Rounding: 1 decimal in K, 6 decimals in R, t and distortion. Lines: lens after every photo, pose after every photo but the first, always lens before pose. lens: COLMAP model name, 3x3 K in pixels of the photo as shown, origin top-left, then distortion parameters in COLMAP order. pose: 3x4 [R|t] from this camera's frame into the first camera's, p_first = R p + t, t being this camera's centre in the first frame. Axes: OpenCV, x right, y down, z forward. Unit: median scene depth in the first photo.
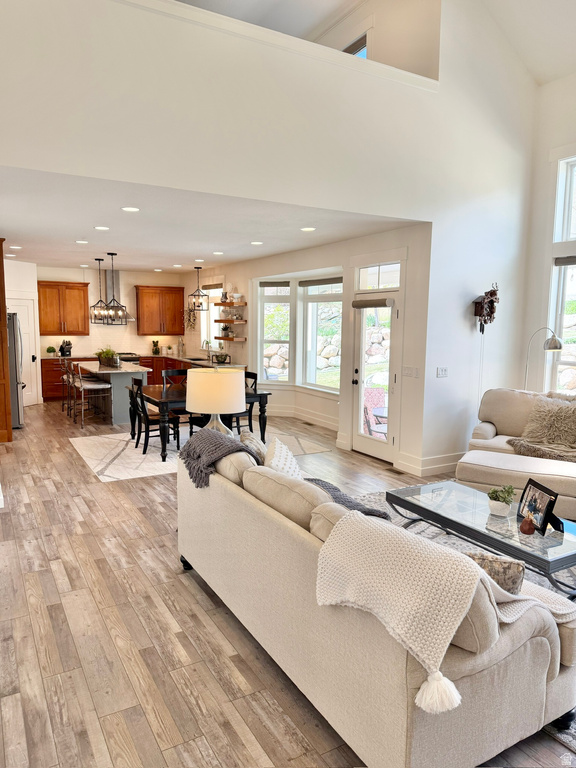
lens RADIAL K [[544.7, 0, 282.4], [0, 544.7, 380.2], [0, 0, 1]] dist [0.056807, -0.074237]
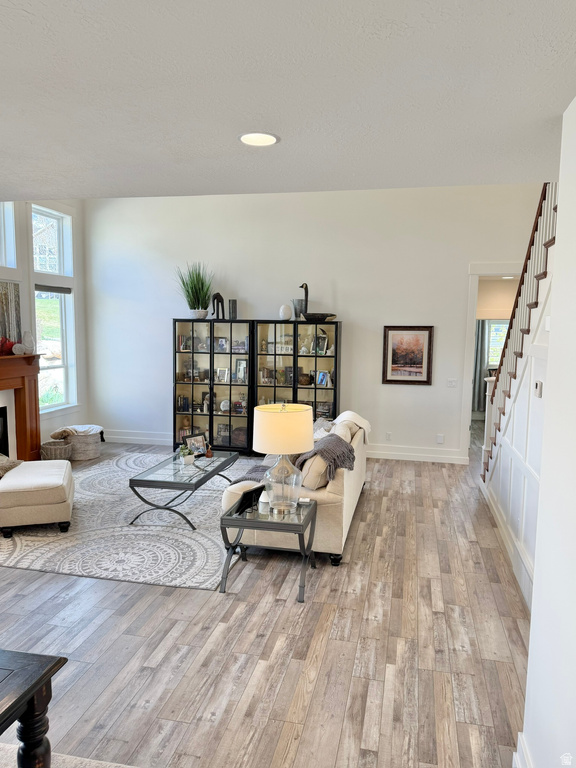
lens RADIAL K [[544.7, 0, 299.7], [0, 544.7, 382.5], [0, 0, 1]] dist [0.056807, -0.074237]
pose [[-0.750639, -0.089897, 0.654569, -0.686289], [0.054644, 0.978860, 0.197098, -0.222290], [-0.658449, 0.183718, -0.729858, 1.487523]]
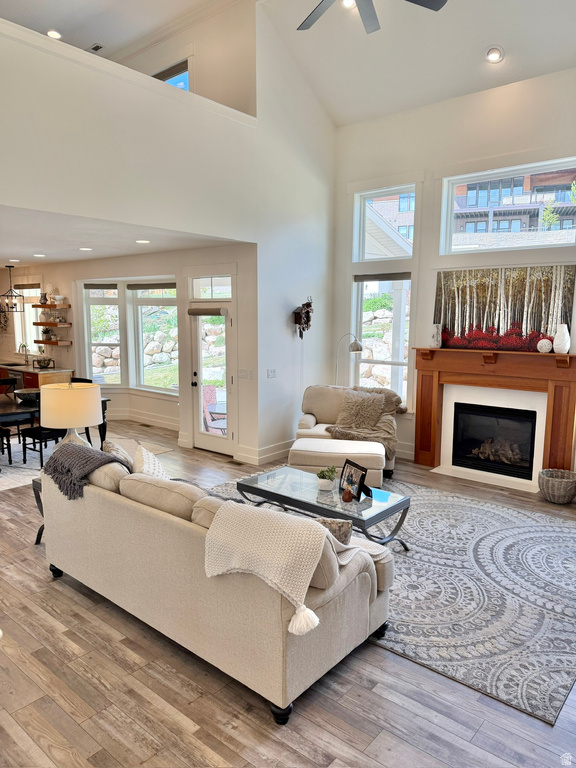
lens RADIAL K [[544.7, 0, 293.4], [0, 544.7, 385.6], [0, 0, 1]] dist [0.056807, -0.074237]
pose [[0.937716, -0.052152, 0.343466, -0.074071], [0.042813, 0.998479, 0.034725, -0.032478], [-0.344755, -0.017857, 0.938523, -0.116886]]
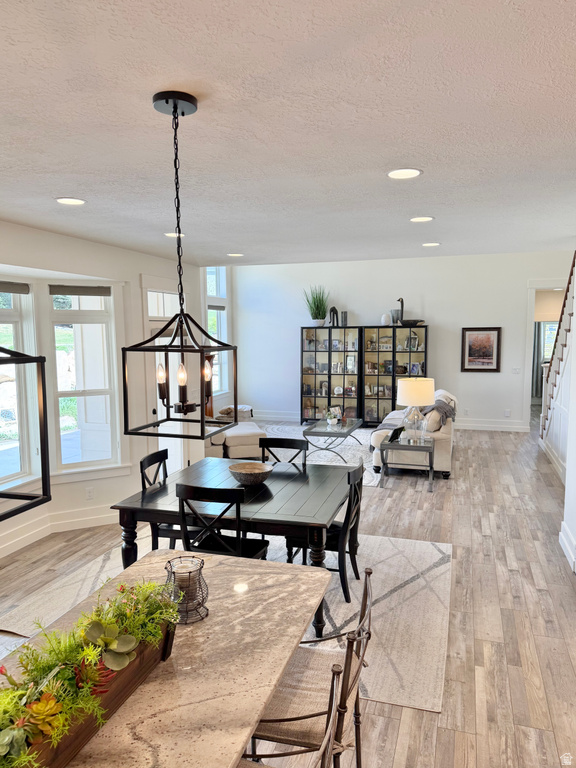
lens RADIAL K [[544.7, 0, 295.4], [0, 544.7, 375.7], [0, 0, 1]] dist [0.056807, -0.074237]
pose [[-0.685932, -0.067981, 0.724483, -0.931834], [0.084197, 0.981524, 0.171817, -0.297901], [-0.722778, 0.178854, -0.667535, 2.072995]]
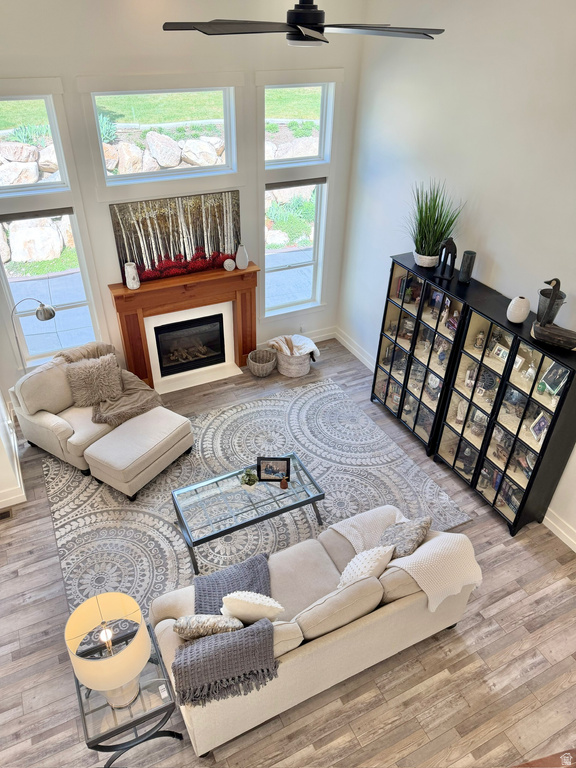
lens RADIAL K [[544.7, 0, 290.4], [0, 544.7, 383.8], [0, 0, 1]] dist [0.056807, -0.074237]
pose [[0.045767, -0.576589, 0.815752, -0.484491], [0.084131, 0.815931, 0.571995, -0.624710], [-0.995403, 0.042451, 0.085852, 0.590845]]
